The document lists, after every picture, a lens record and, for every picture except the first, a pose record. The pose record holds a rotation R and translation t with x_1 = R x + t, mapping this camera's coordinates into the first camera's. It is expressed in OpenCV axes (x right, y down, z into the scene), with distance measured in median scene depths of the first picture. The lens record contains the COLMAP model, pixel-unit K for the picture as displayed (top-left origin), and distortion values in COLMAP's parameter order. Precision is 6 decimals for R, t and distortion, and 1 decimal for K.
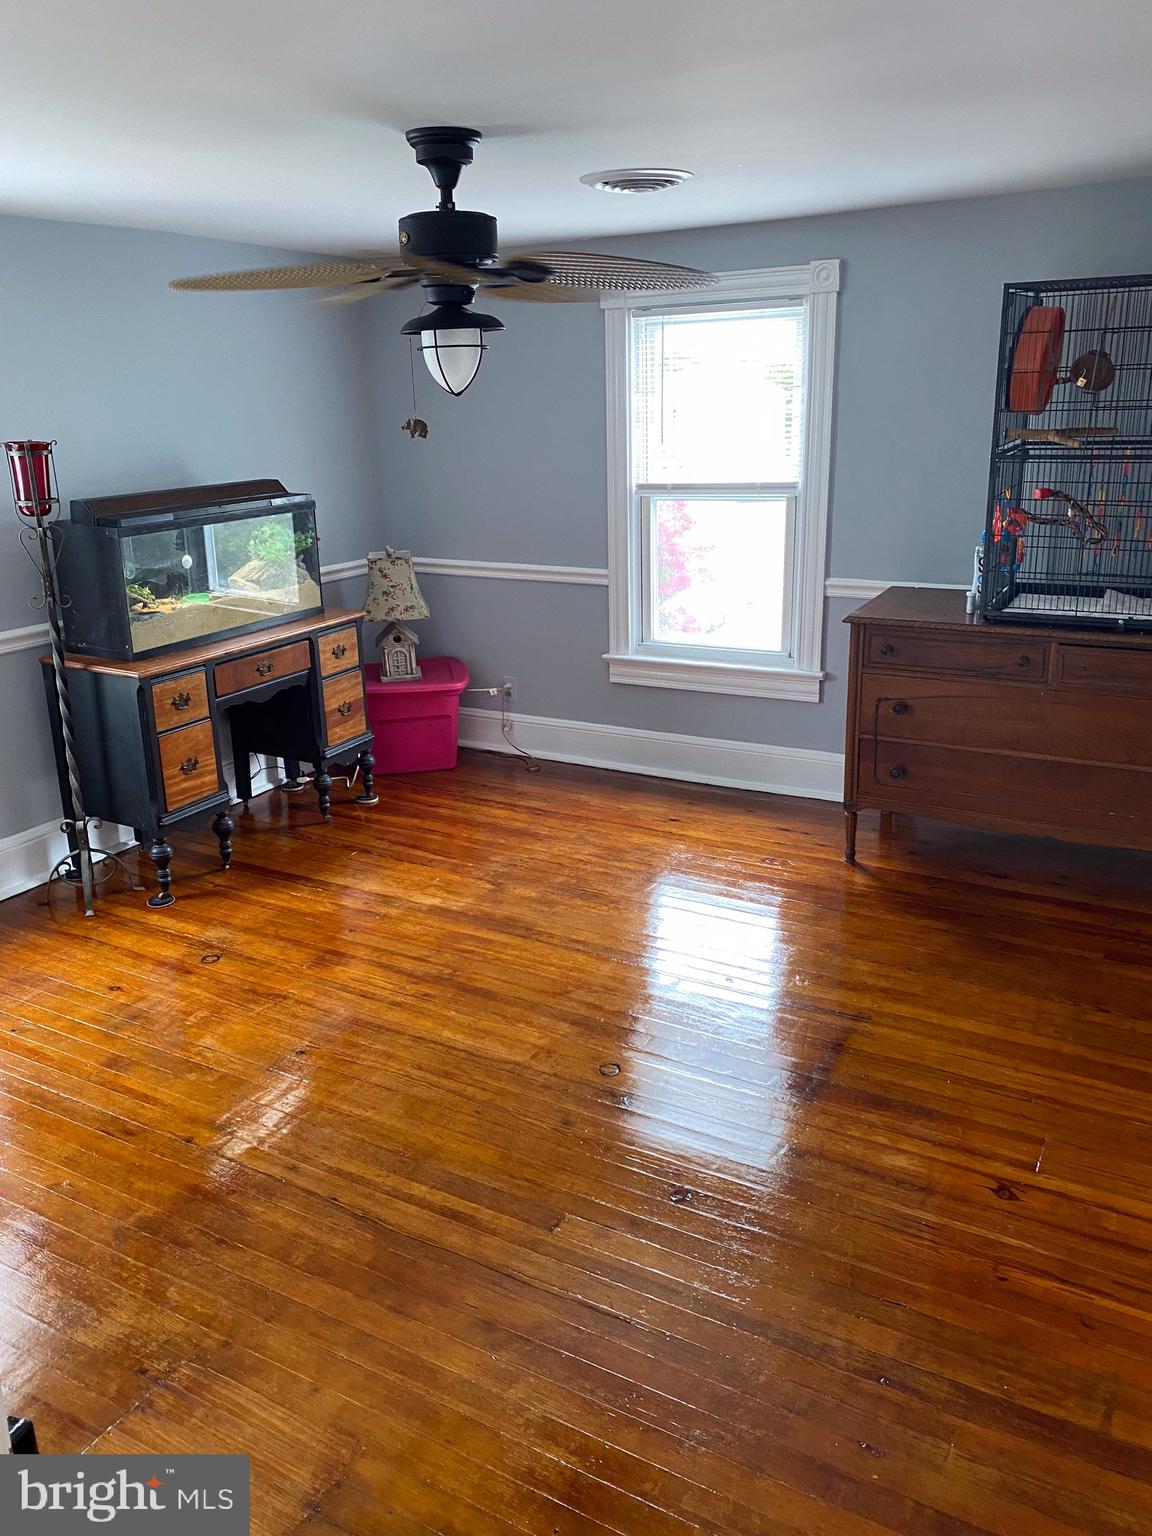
lens RADIAL K [[1146.7, 0, 578.5], [0, 1146.7, 800.4], [0, 0, 1]] dist [-0.001306, -0.003605]
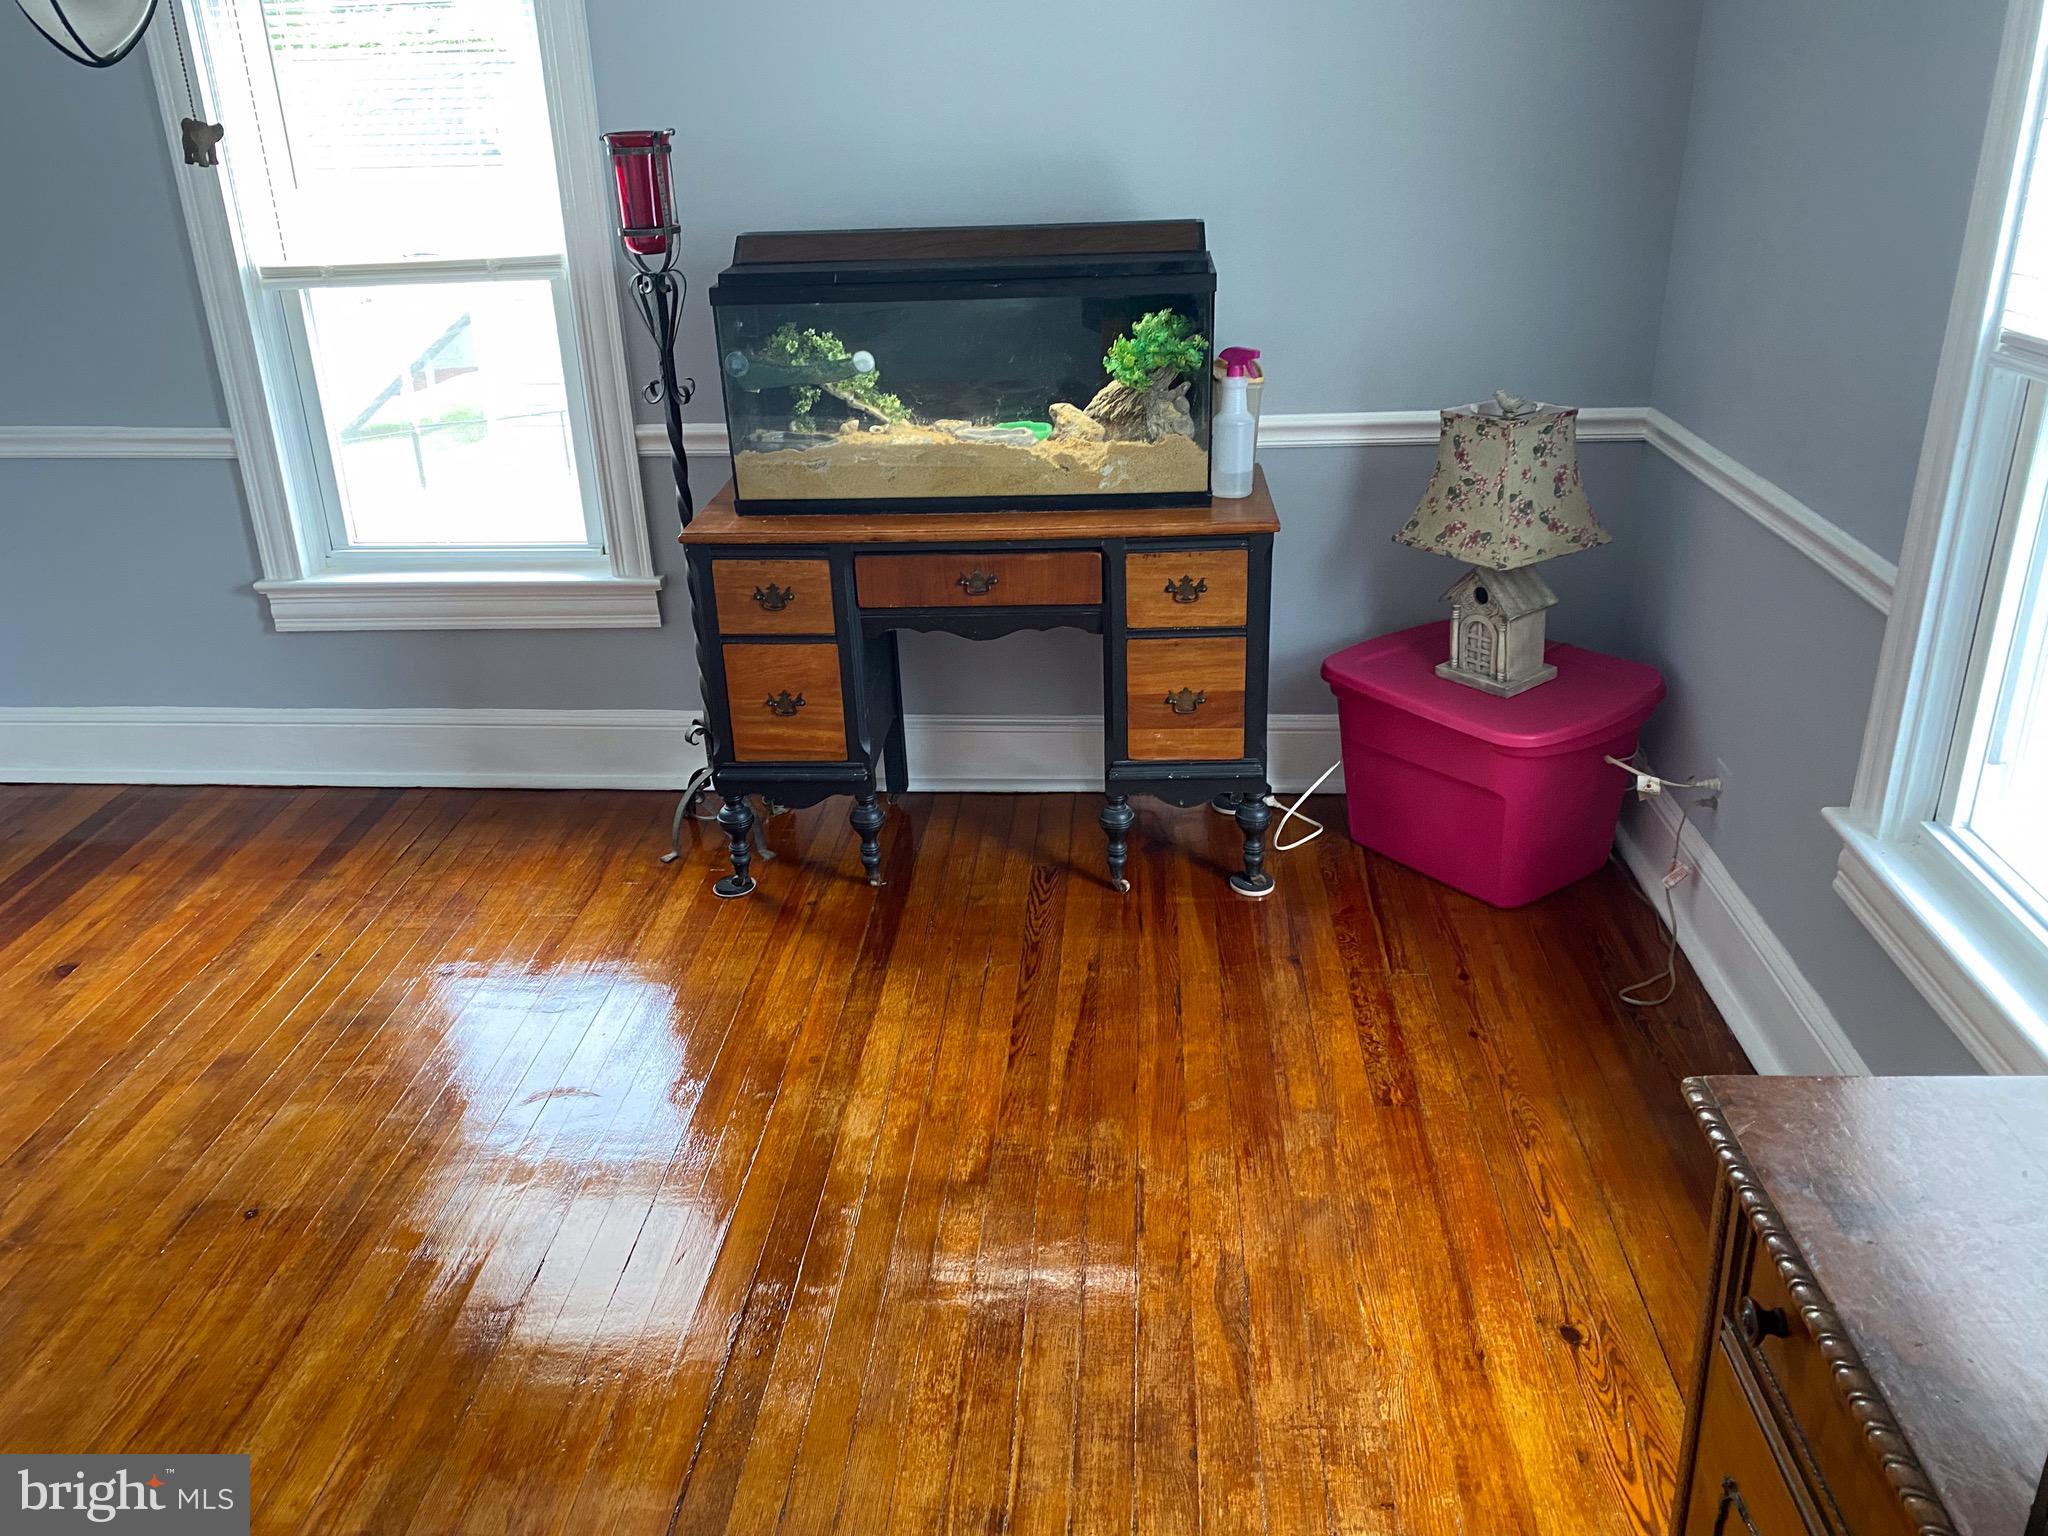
lens RADIAL K [[1567.9, 0, 1023.4], [0, 1567.9, 734.1], [0, 0, 1]] dist [0.098857, -0.137881]
pose [[0.395482, 0.352089, -0.848308, 0.363878], [-0.274929, 0.926638, 0.256428, -0.229003], [0.876361, 0.131812, 0.463268, 0.640208]]
